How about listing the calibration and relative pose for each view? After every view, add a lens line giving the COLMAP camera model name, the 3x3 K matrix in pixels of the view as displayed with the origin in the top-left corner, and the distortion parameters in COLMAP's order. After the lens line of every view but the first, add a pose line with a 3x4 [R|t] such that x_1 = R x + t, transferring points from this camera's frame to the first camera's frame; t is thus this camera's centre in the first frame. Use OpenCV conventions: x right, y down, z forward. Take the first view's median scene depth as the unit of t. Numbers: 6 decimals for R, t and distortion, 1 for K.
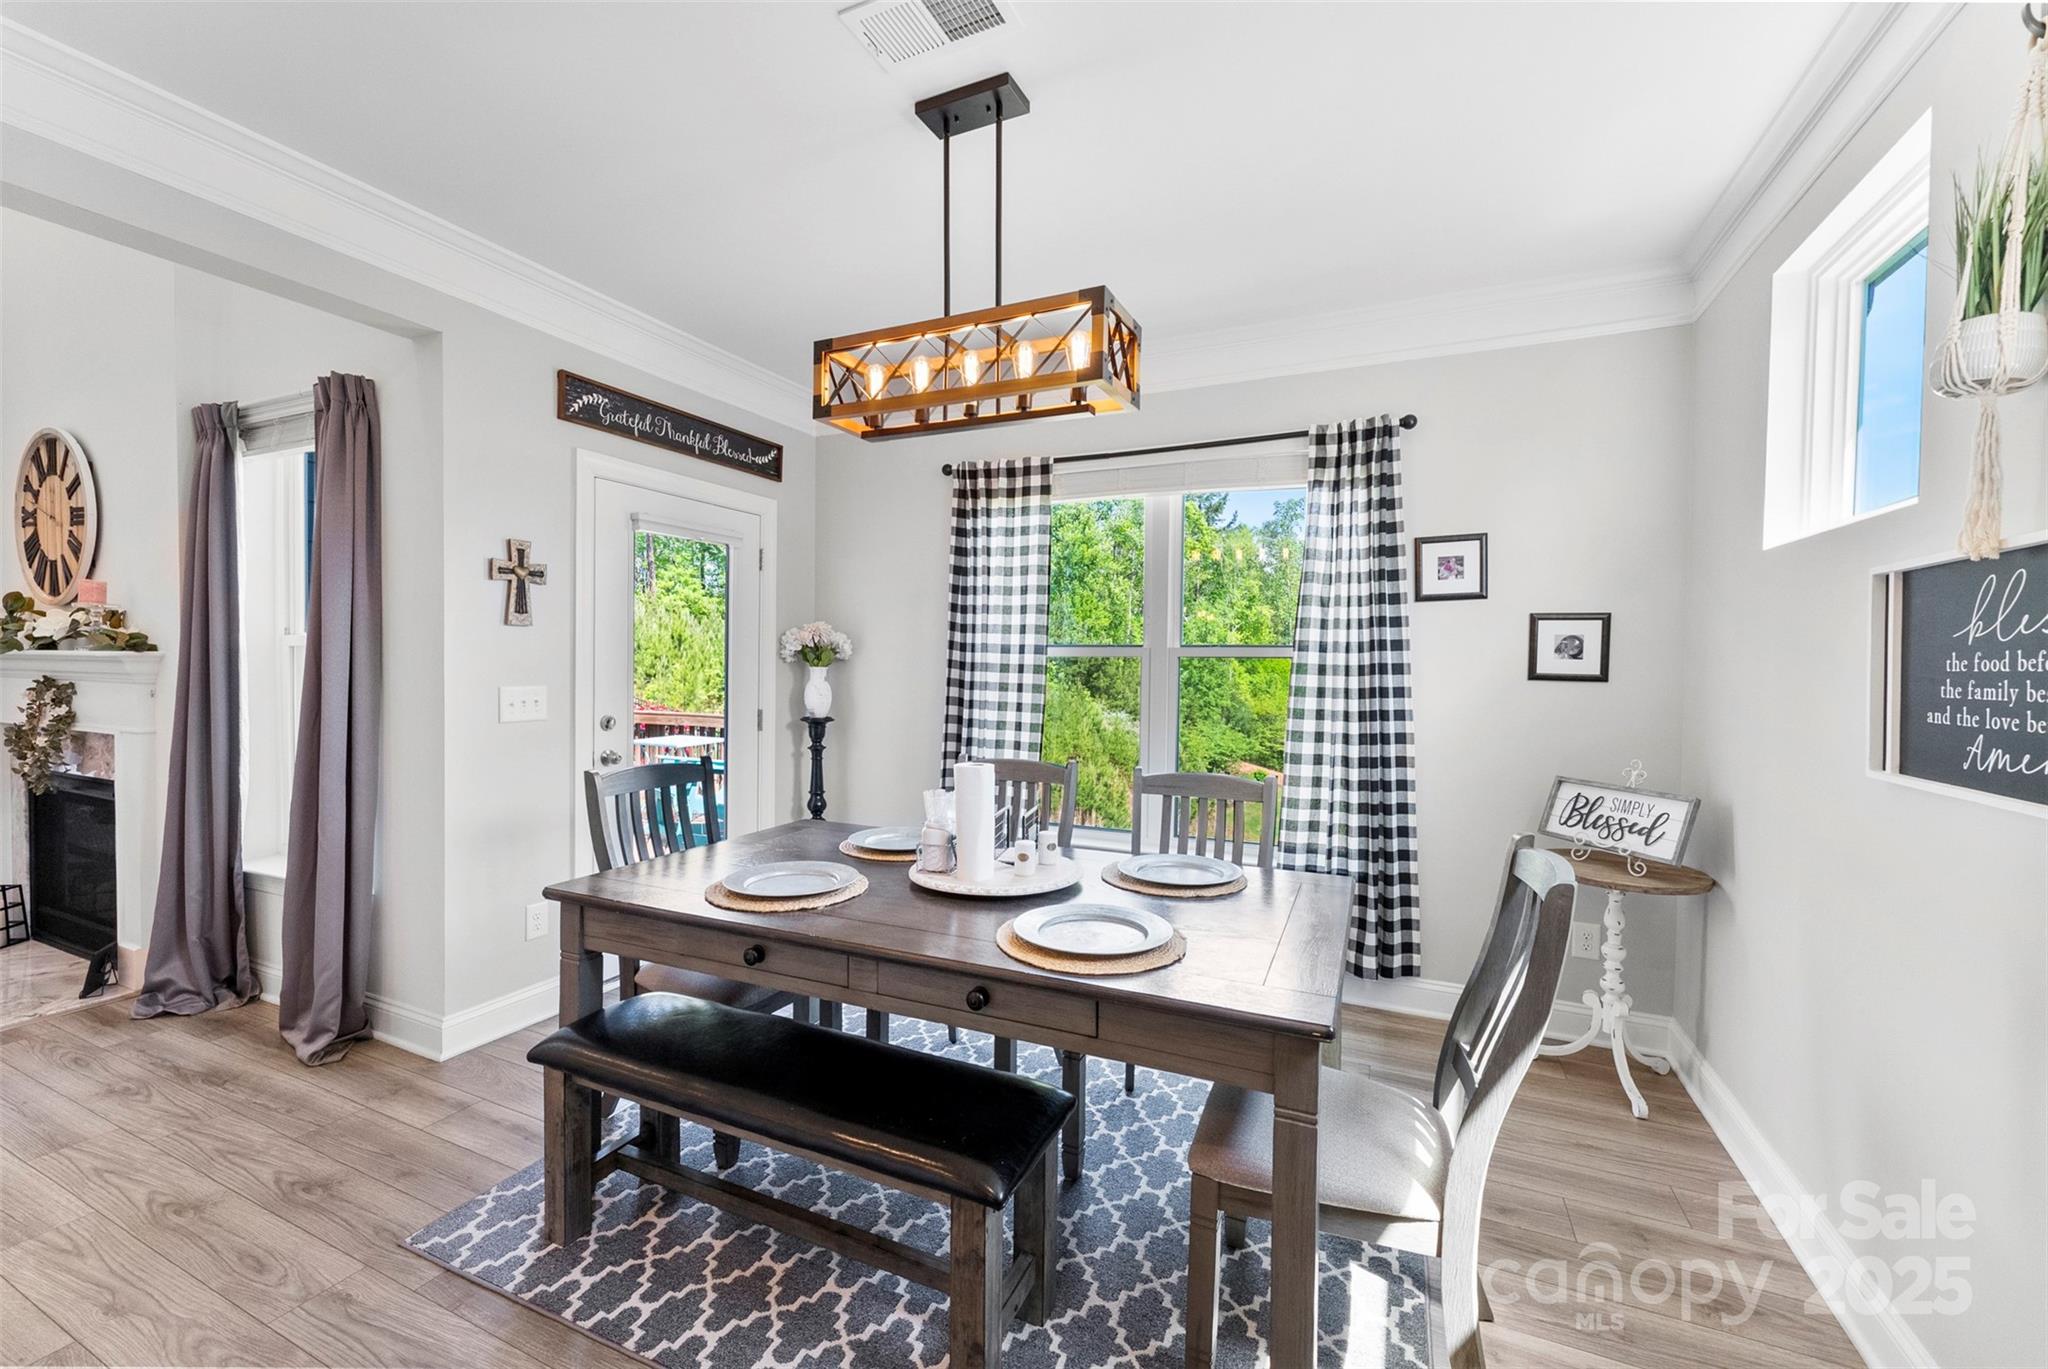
lens RADIAL K [[821.3, 0, 1023.1], [0, 821.3, 682.1], [0, 0, 1]] dist [-0.000302, 0.000076]
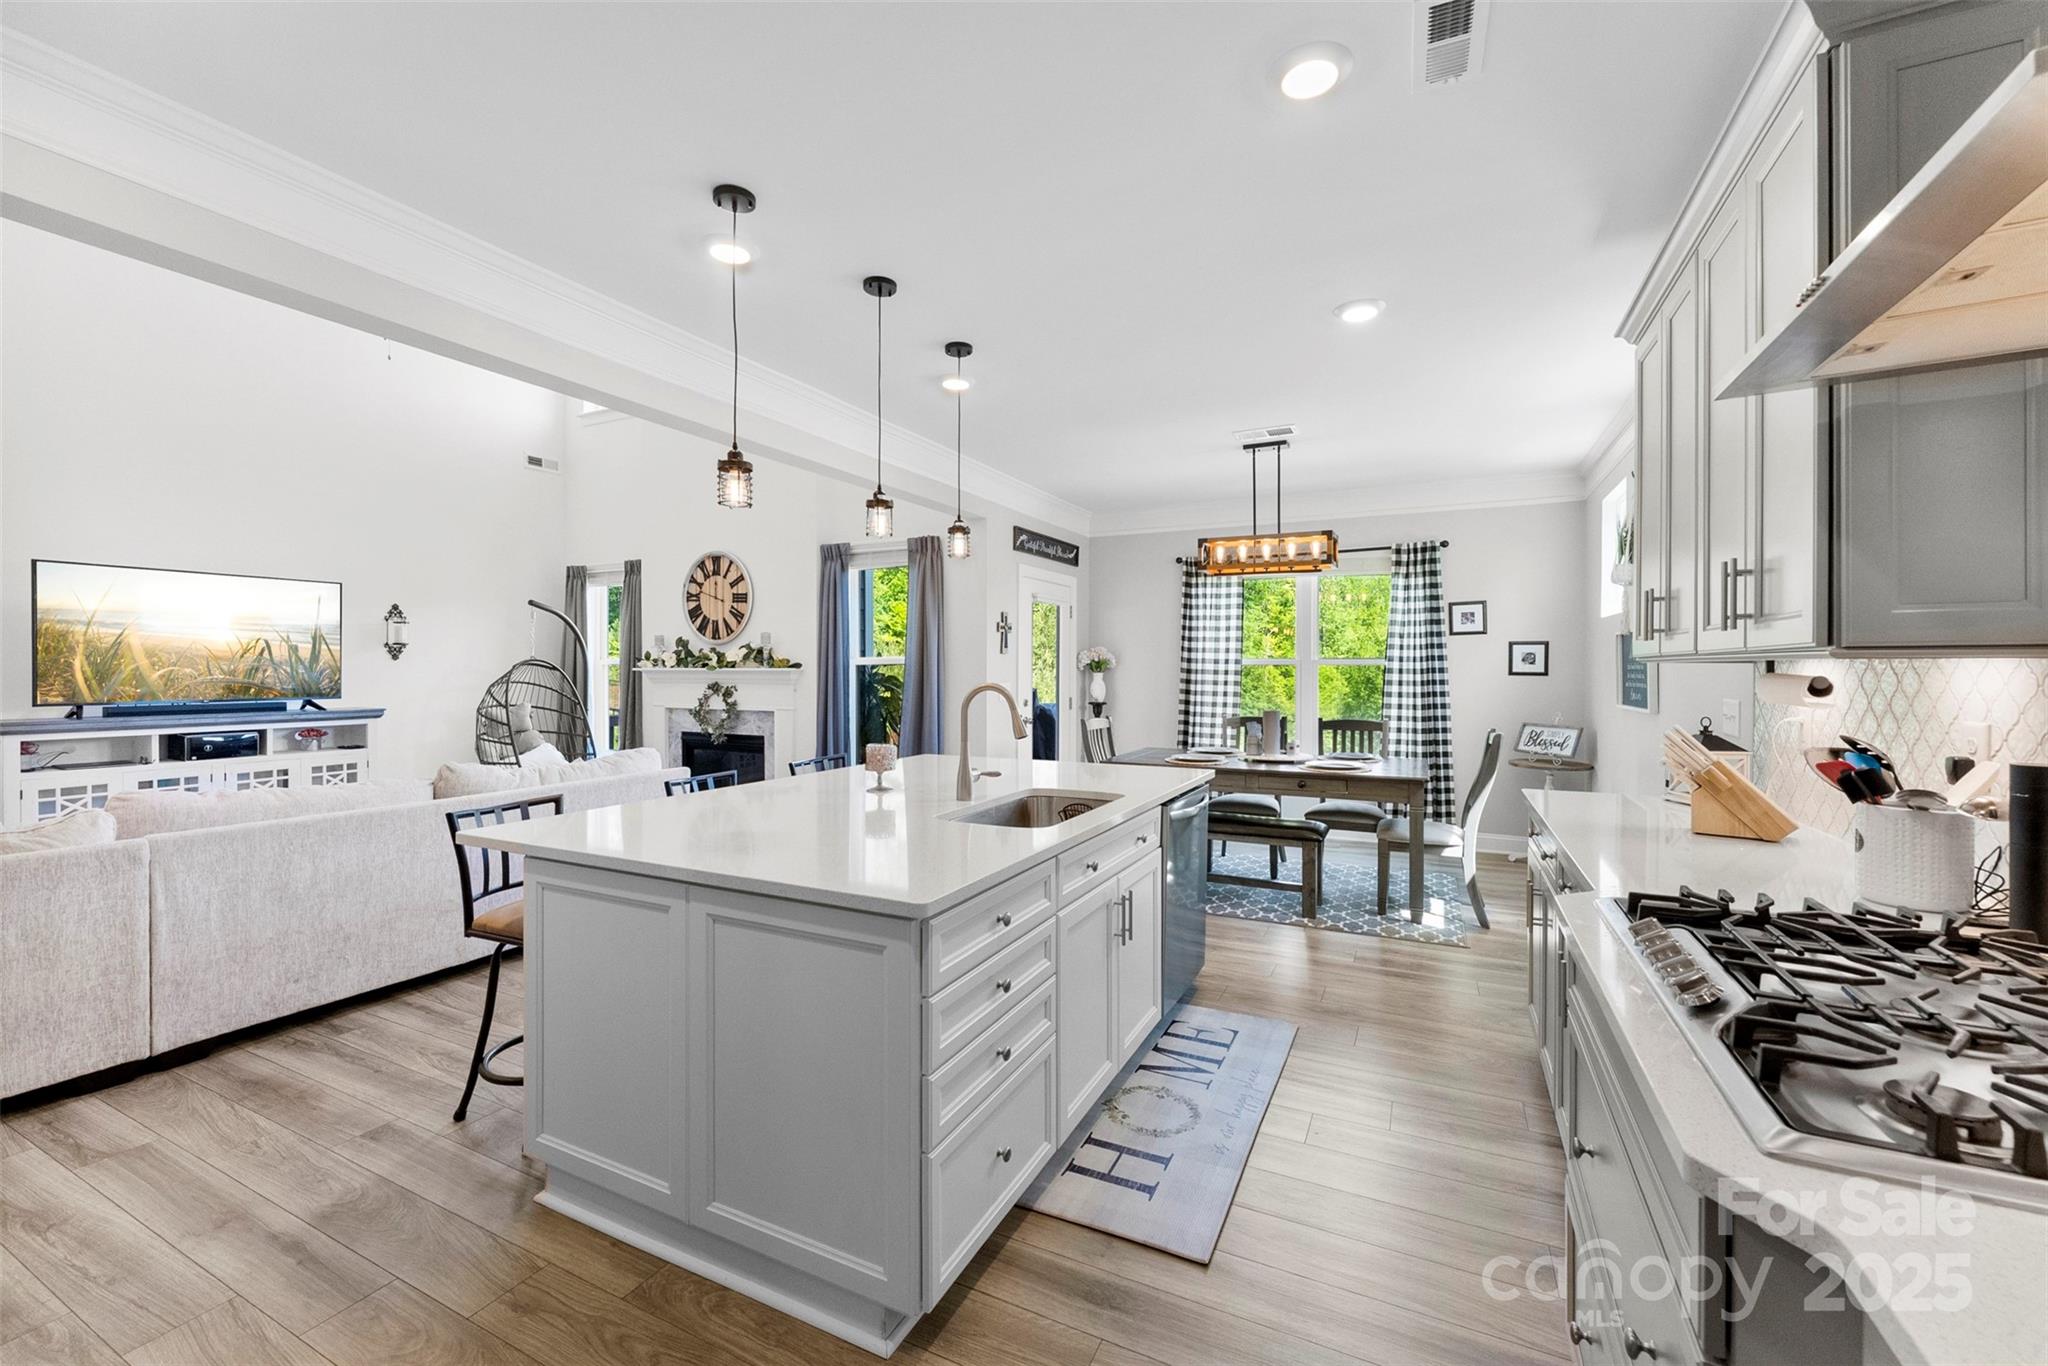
lens RADIAL K [[821.3, 0, 1023.1], [0, 821.3, 674.4], [0, 0, 1]] dist [-0.000302, 0.000076]
pose [[0.999365, -0.010536, -0.034028, -0.462273], [0.009978, 0.999814, -0.016520, 0.015758], [0.034196, 0.016170, 0.999284, -0.966431]]
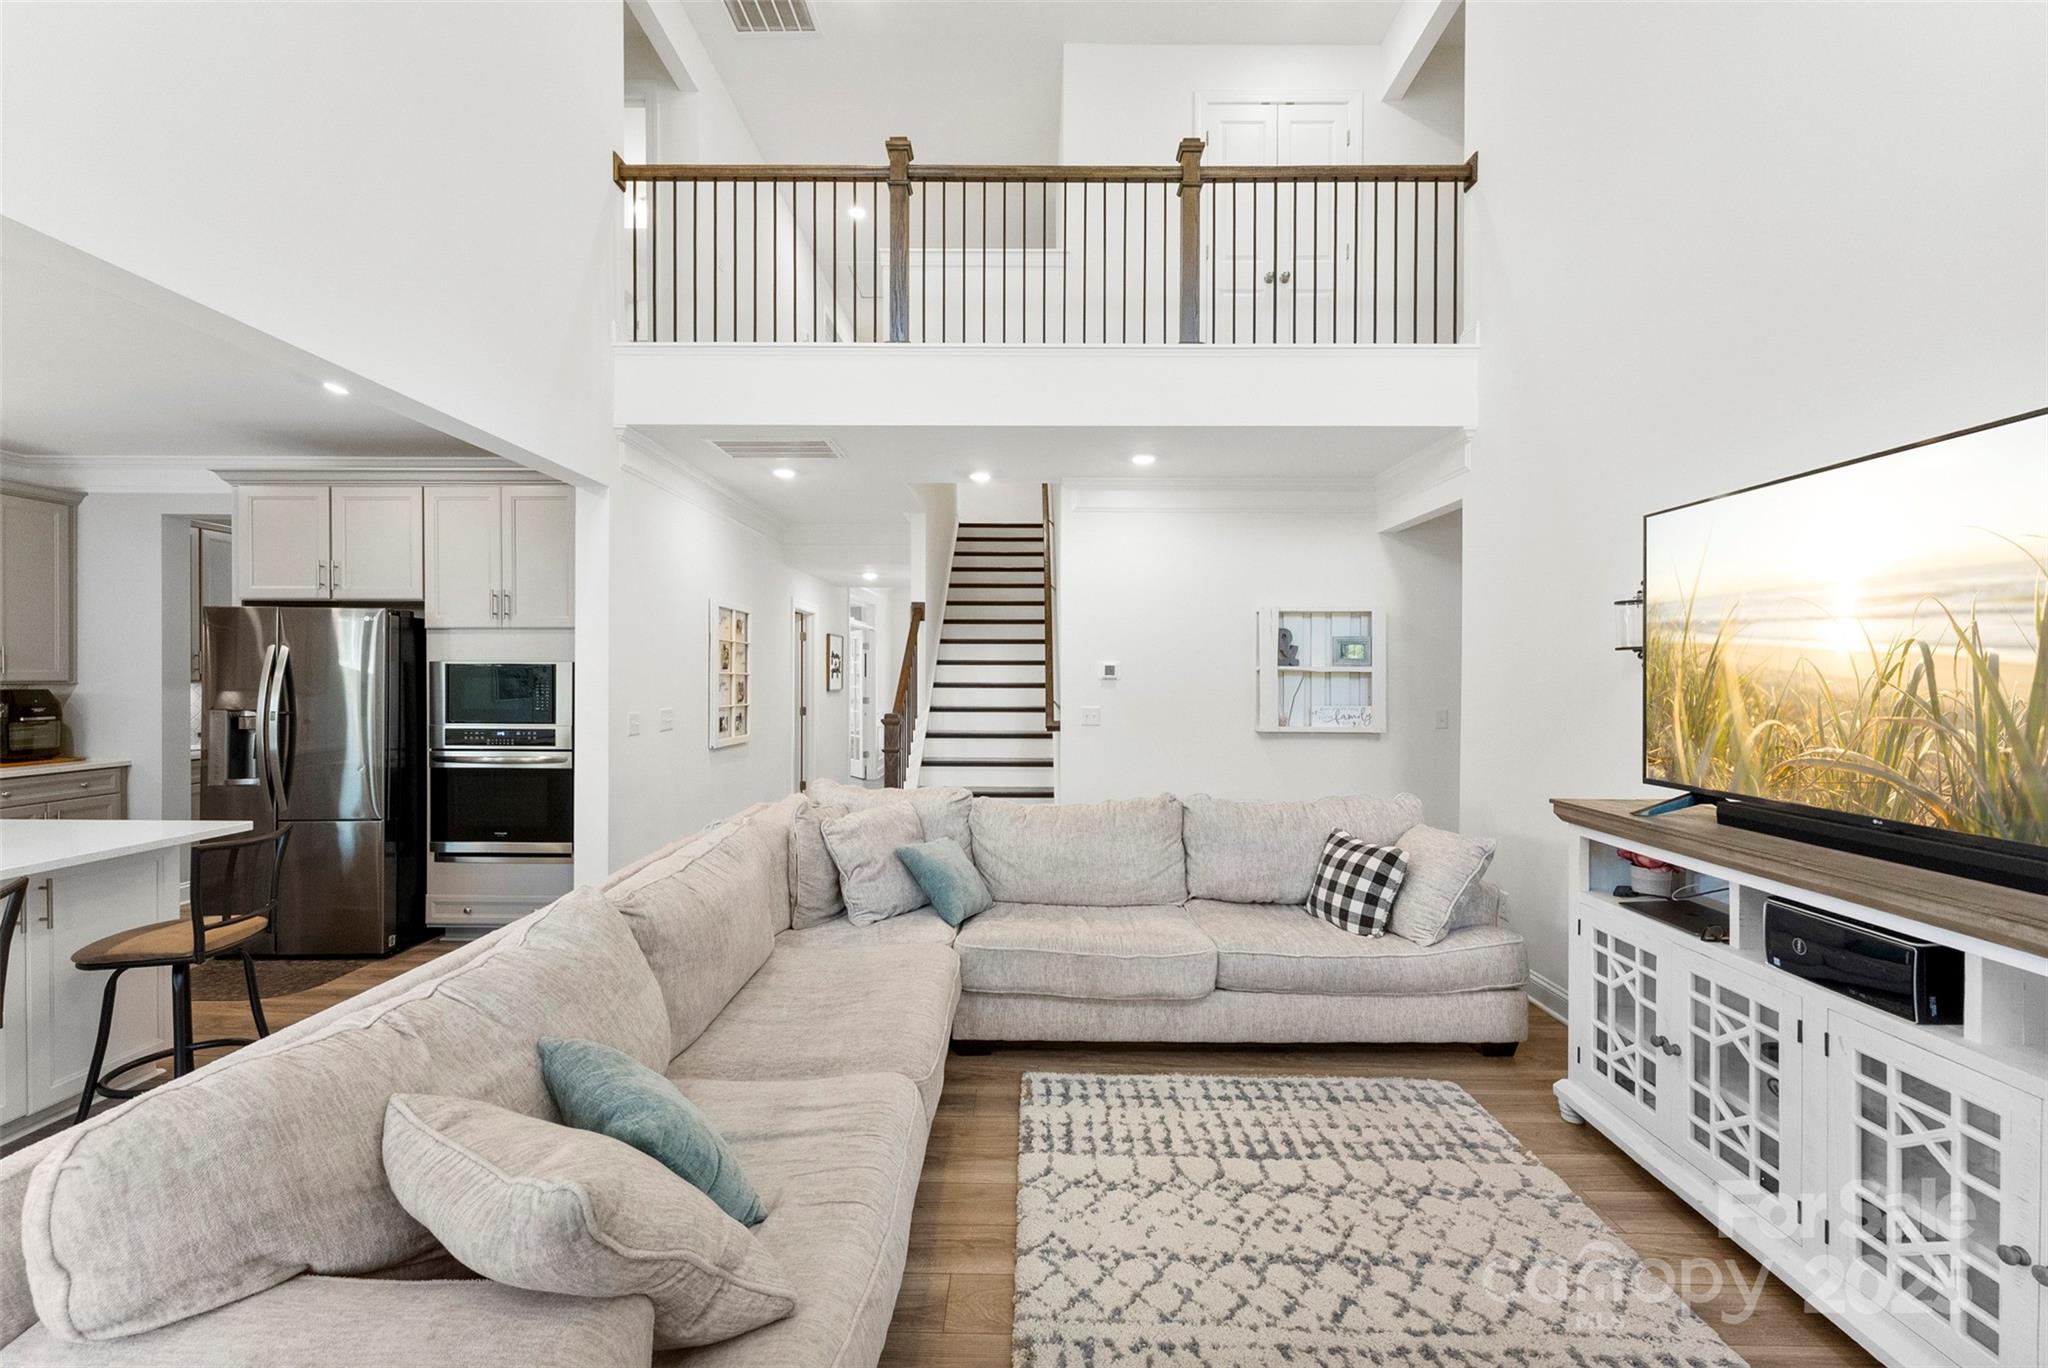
lens RADIAL K [[821.3, 0, 1013.9], [0, 821.3, 686.0], [0, 0, 1]] dist [-0.000302, 0.000076]
pose [[-0.912747, -0.007394, -0.408457, -1.381508], [-0.022268, 0.999250, 0.031673, -0.077188], [0.407917, 0.038005, -0.912228, 0.938300]]
